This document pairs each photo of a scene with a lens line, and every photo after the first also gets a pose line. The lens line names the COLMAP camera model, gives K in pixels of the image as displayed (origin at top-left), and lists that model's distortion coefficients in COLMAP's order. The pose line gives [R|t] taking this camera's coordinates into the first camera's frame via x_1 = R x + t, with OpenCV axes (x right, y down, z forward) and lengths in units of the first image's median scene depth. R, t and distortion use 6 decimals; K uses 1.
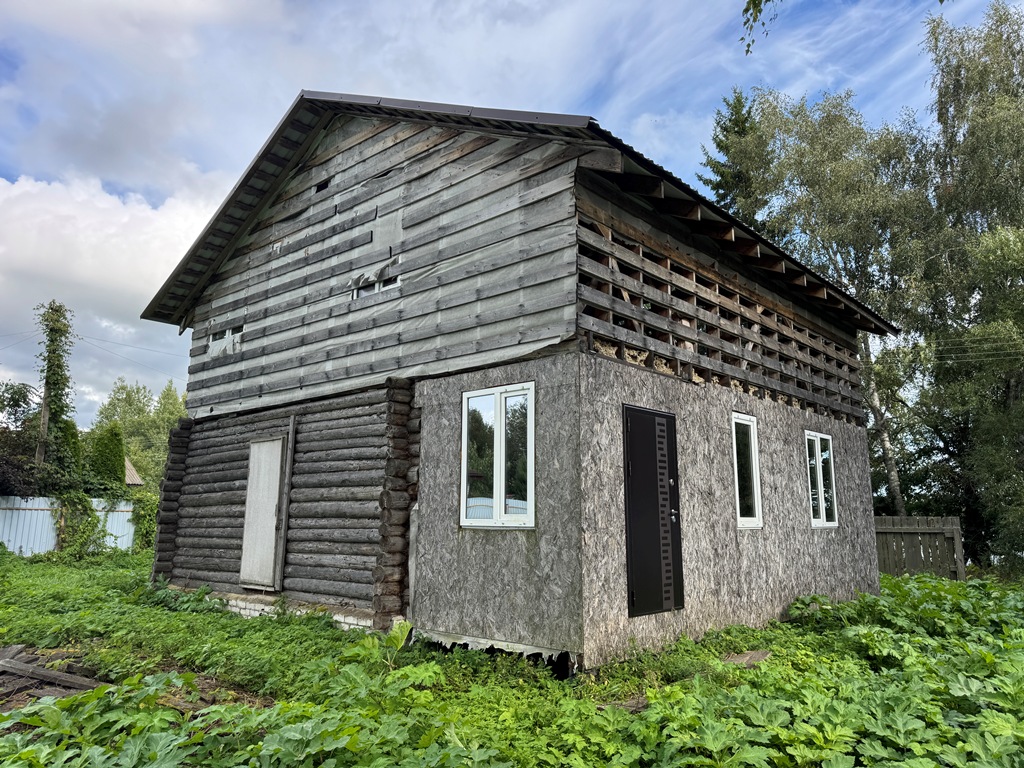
lens RADIAL K [[723.6, 0, 520.7], [0, 723.6, 383.8], [0, 0, 1]] dist [0.067418, -0.043017]
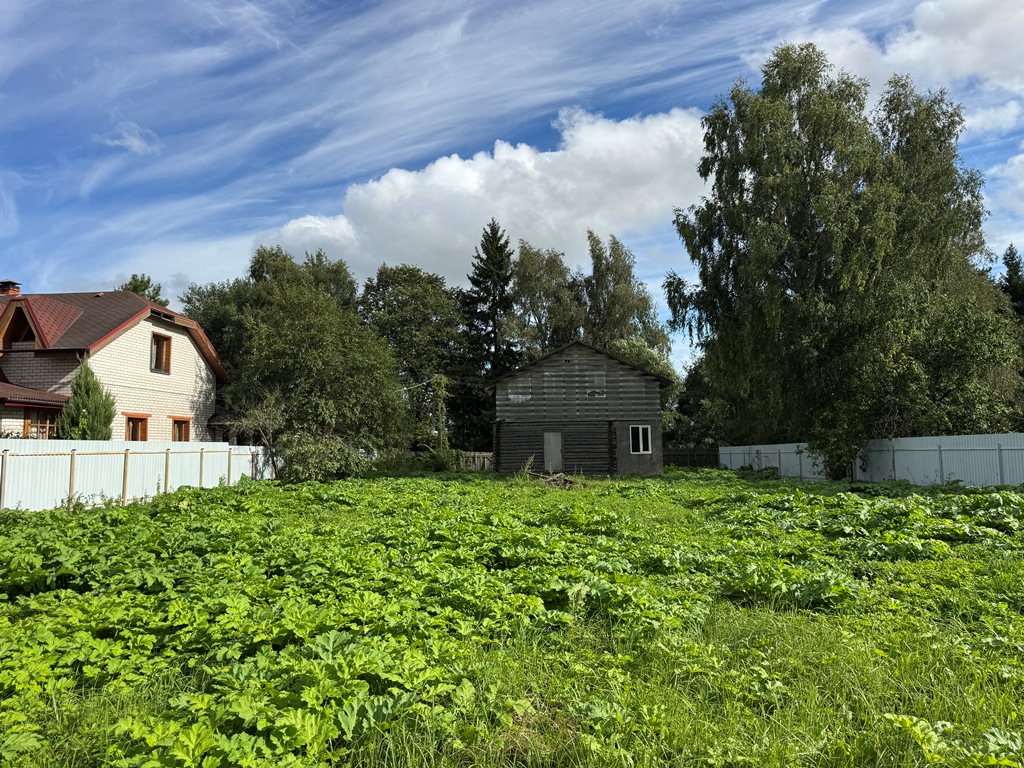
lens RADIAL K [[723.6, 0, 507.6], [0, 723.6, 374.9], [0, 0, 1]] dist [0.067418, -0.043017]
pose [[0.769527, 0.045499, 0.636991, -3.019128], [-0.095310, 0.994470, 0.044107, -0.362375], [-0.631462, -0.094653, 0.769608, -1.690777]]
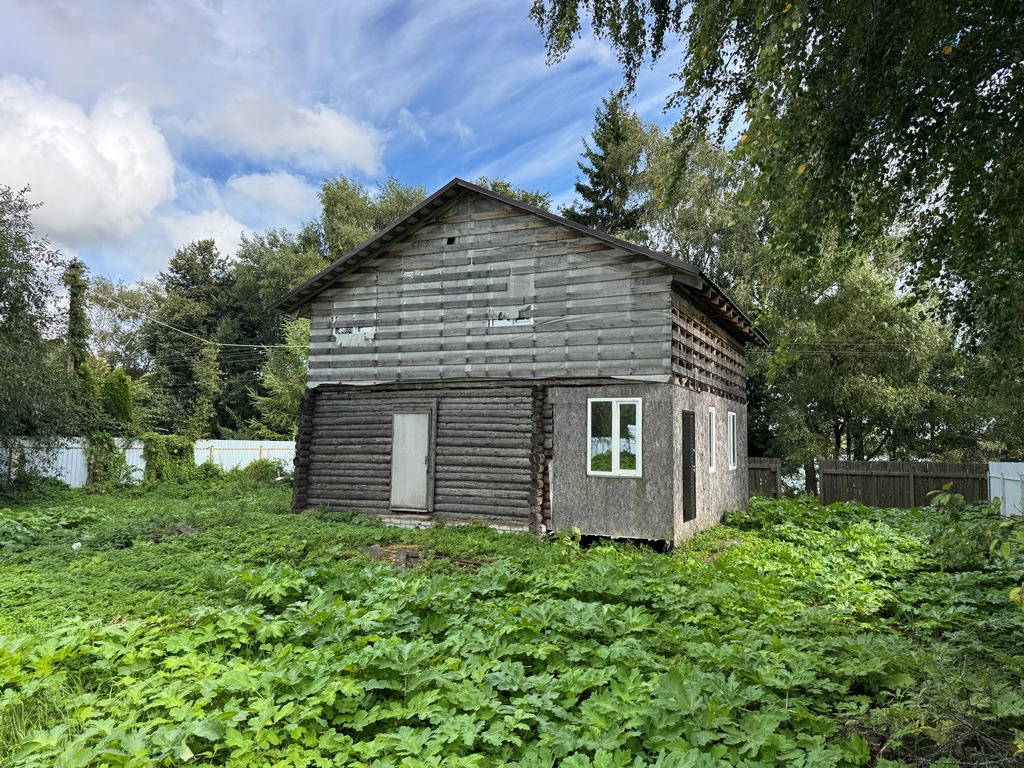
lens RADIAL K [[723.6, 0, 519.5], [0, 723.6, 381.5], [0, 0, 1]] dist [0.067418, -0.043017]
pose [[0.961409, 0.032282, 0.273222, -0.585017], [-0.059483, 0.993993, 0.091867, -0.144142], [-0.268615, -0.104574, 0.957554, -0.493501]]
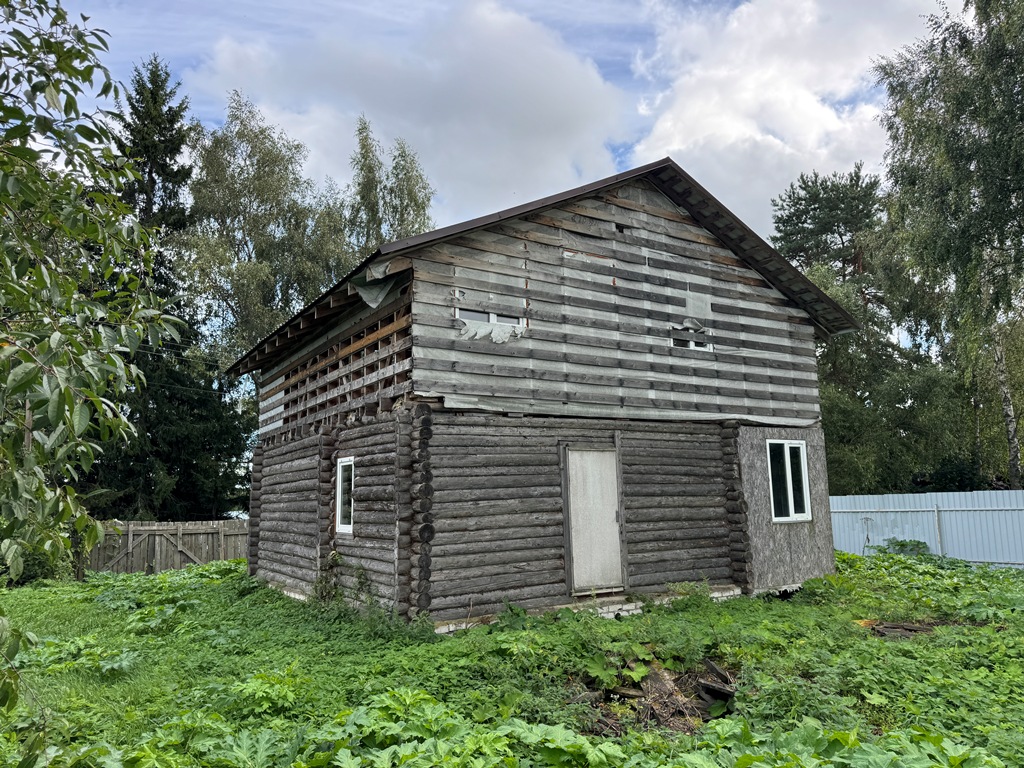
lens RADIAL K [[723.6, 0, 509.4], [0, 723.6, 379.6], [0, 0, 1]] dist [0.067418, -0.043017]
pose [[0.297858, 0.139479, 0.944366, -1.488461], [-0.149668, 0.983857, -0.098106, 0.105793], [-0.942804, -0.112120, 0.313925, 0.865050]]
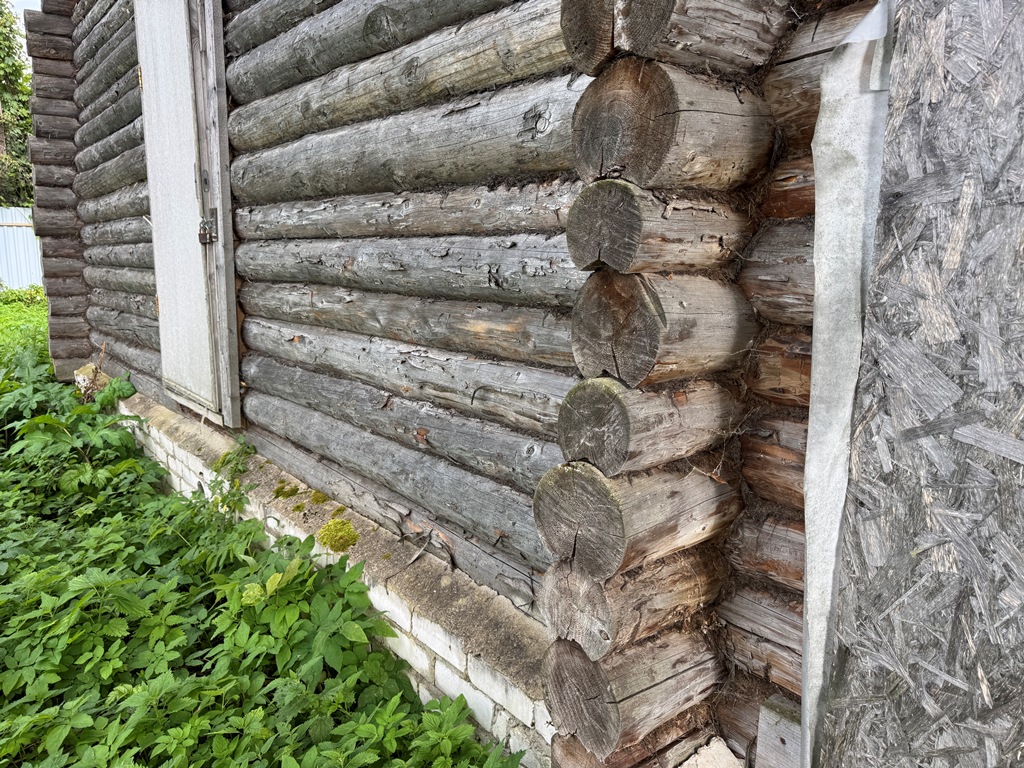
lens RADIAL K [[723.6, 0, 505.4], [0, 723.6, 377.3], [0, 0, 1]] dist [0.067418, -0.043017]
pose [[0.985746, 0.025101, -0.166357, -0.156441], [0.034813, 0.936975, 0.347658, 0.152076], [0.164598, -0.348494, 0.922746, 0.729655]]
